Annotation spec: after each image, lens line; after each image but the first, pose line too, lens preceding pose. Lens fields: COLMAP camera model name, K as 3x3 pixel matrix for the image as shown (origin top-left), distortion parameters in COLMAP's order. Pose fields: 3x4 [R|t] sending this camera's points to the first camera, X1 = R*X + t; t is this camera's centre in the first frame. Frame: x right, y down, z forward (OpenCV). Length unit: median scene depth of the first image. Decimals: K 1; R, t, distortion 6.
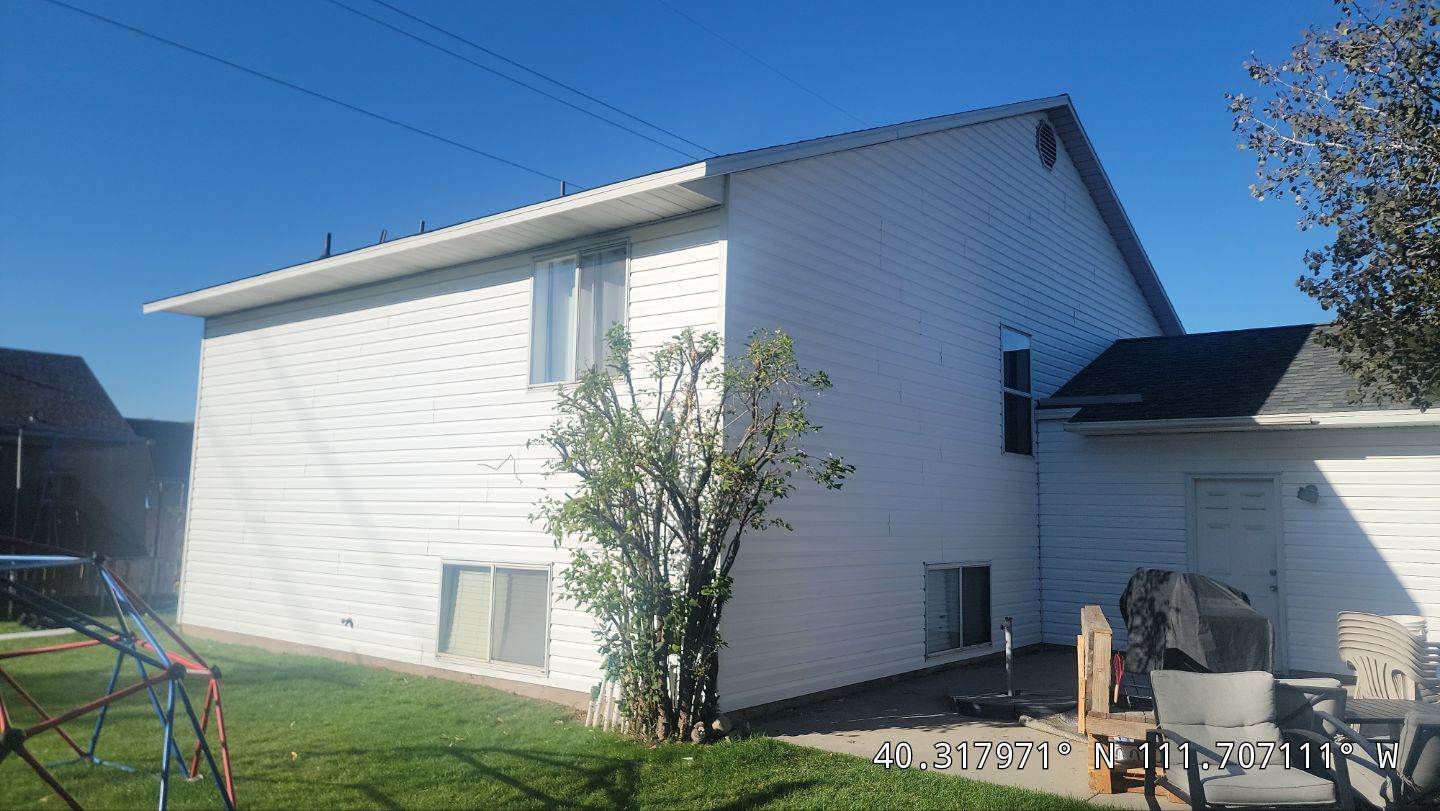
lens RADIAL K [[1042.1, 0, 762.2], [0, 1042.1, 415.0], [0, 0, 1]] dist [0.103859, -0.099233]
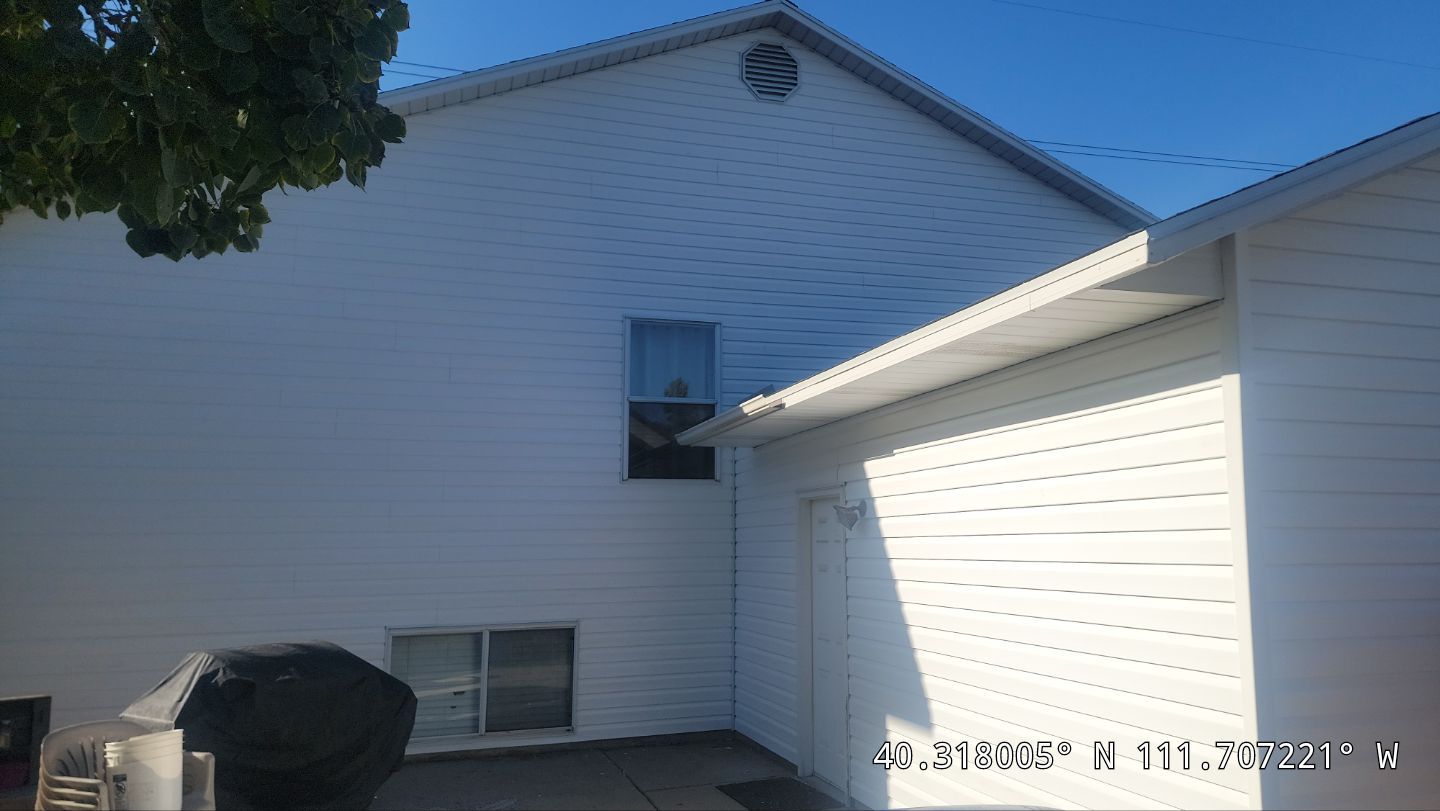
lens RADIAL K [[1042.1, 0, 762.2], [0, 1042.1, 415.0], [0, 0, 1]] dist [0.103859, -0.099233]
pose [[0.817428, -0.103976, -0.566568, 0.772647], [0.082171, 0.994563, -0.063968, 0.046804], [0.570139, 0.005734, 0.821528, 0.428680]]
